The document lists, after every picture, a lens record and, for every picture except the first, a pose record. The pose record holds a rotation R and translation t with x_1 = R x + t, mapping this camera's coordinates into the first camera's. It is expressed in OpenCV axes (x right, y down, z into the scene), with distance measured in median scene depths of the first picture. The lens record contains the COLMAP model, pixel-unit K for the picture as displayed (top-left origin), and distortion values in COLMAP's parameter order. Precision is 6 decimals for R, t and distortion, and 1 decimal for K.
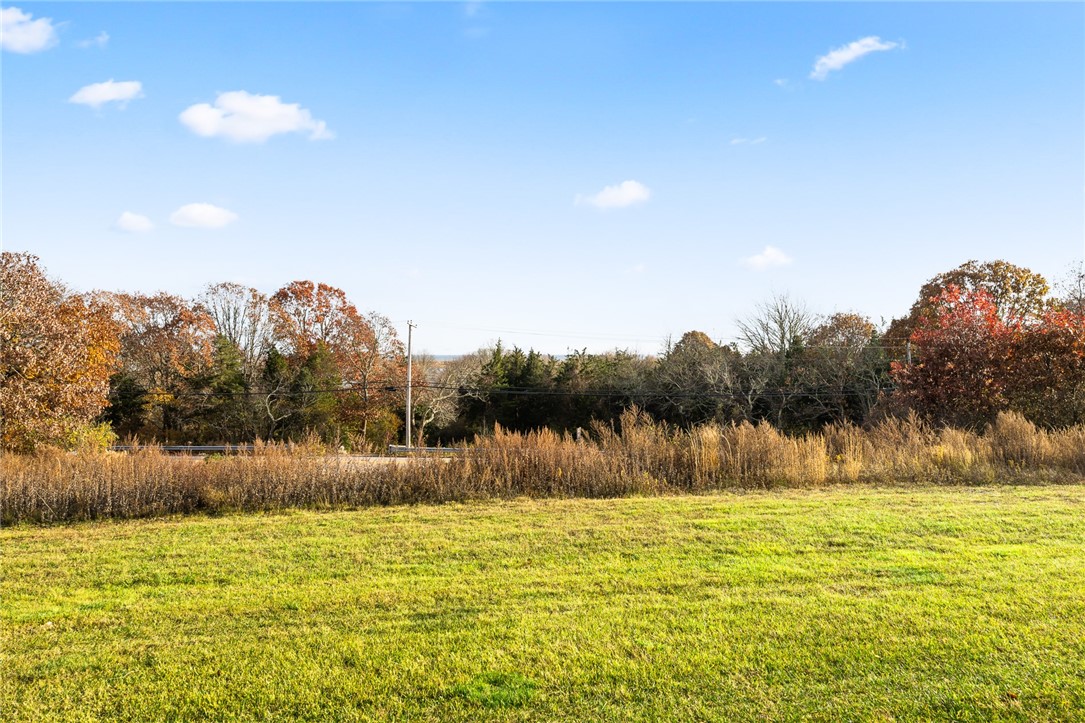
lens RADIAL K [[728.6, 0, 542.5], [0, 728.6, 361.5], [0, 0, 1]] dist [0.002336, 0.001698]
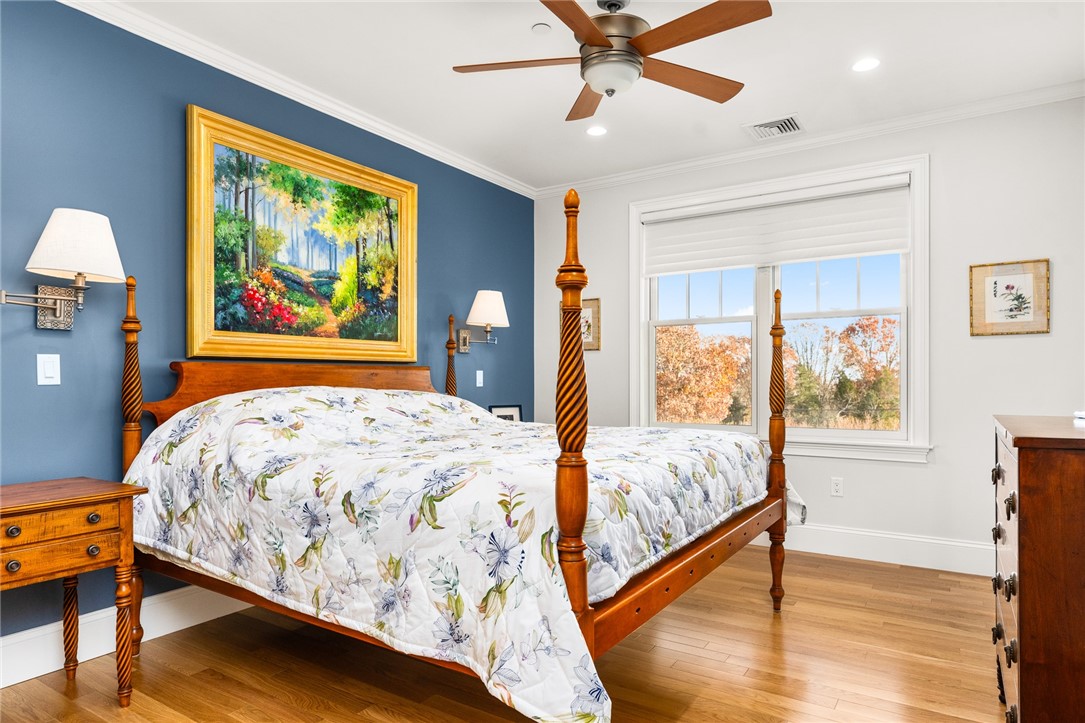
lens RADIAL K [[639.9, 0, 542.5], [0, 639.9, 361.5], [0, 0, 1]] dist [0.001715, 0.000228]
pose [[0.701741, -0.018844, -0.712182, 0.038825], [-0.009213, 0.999326, -0.035520, 0.003347], [0.712372, 0.031487, 0.701095, -0.104541]]
